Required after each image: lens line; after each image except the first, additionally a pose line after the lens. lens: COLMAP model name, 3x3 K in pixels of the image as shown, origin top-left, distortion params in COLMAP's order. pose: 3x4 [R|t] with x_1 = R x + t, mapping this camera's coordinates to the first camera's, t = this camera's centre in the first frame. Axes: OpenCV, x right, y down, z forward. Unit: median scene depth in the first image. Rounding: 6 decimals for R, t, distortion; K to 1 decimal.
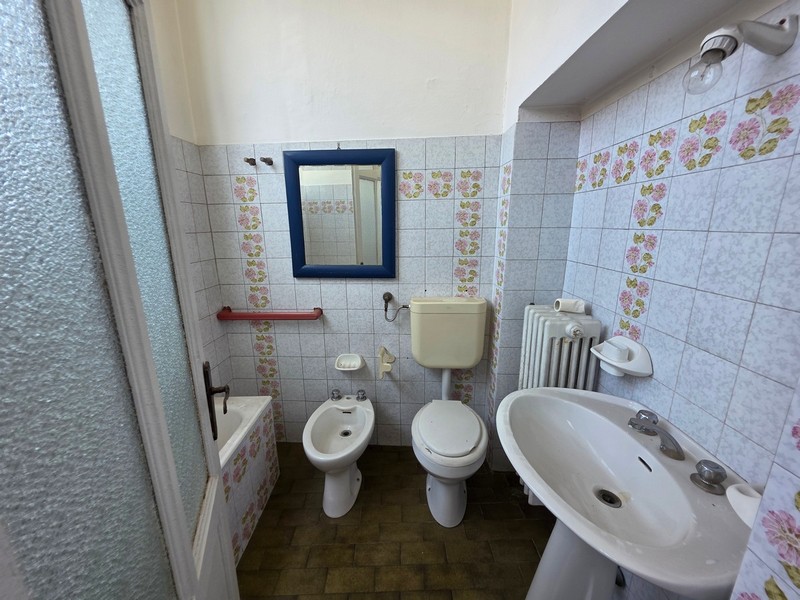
lens RADIAL K [[321.3, 0, 400.0], [0, 321.3, 301.7], [0, 0, 1]] dist [-0.001542, -0.000042]
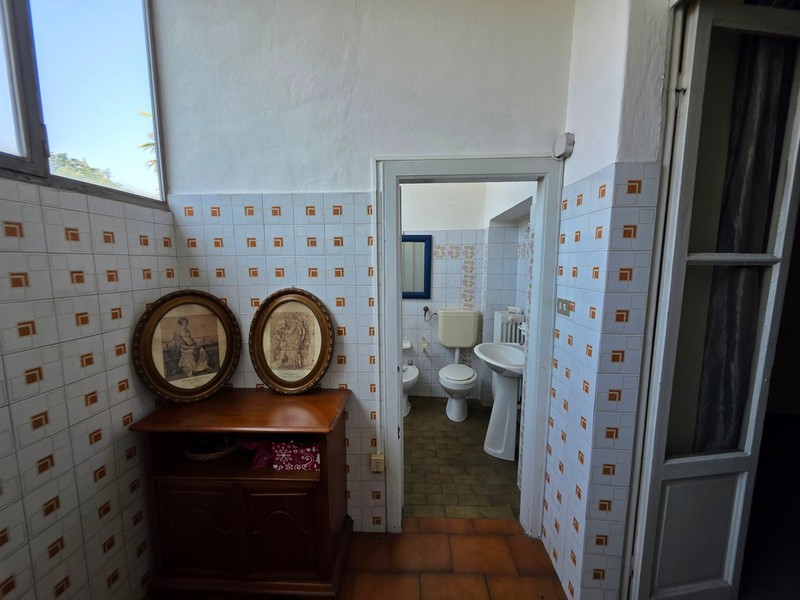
lens RADIAL K [[321.3, 0, 396.9], [0, 321.3, 302.9], [0, 0, 1]] dist [-0.001542, -0.000042]
pose [[0.997537, 0.015608, -0.068389, -0.084437], [-0.023371, 0.993181, -0.114214, 0.178500], [0.066140, 0.115531, 0.991099, -0.930900]]
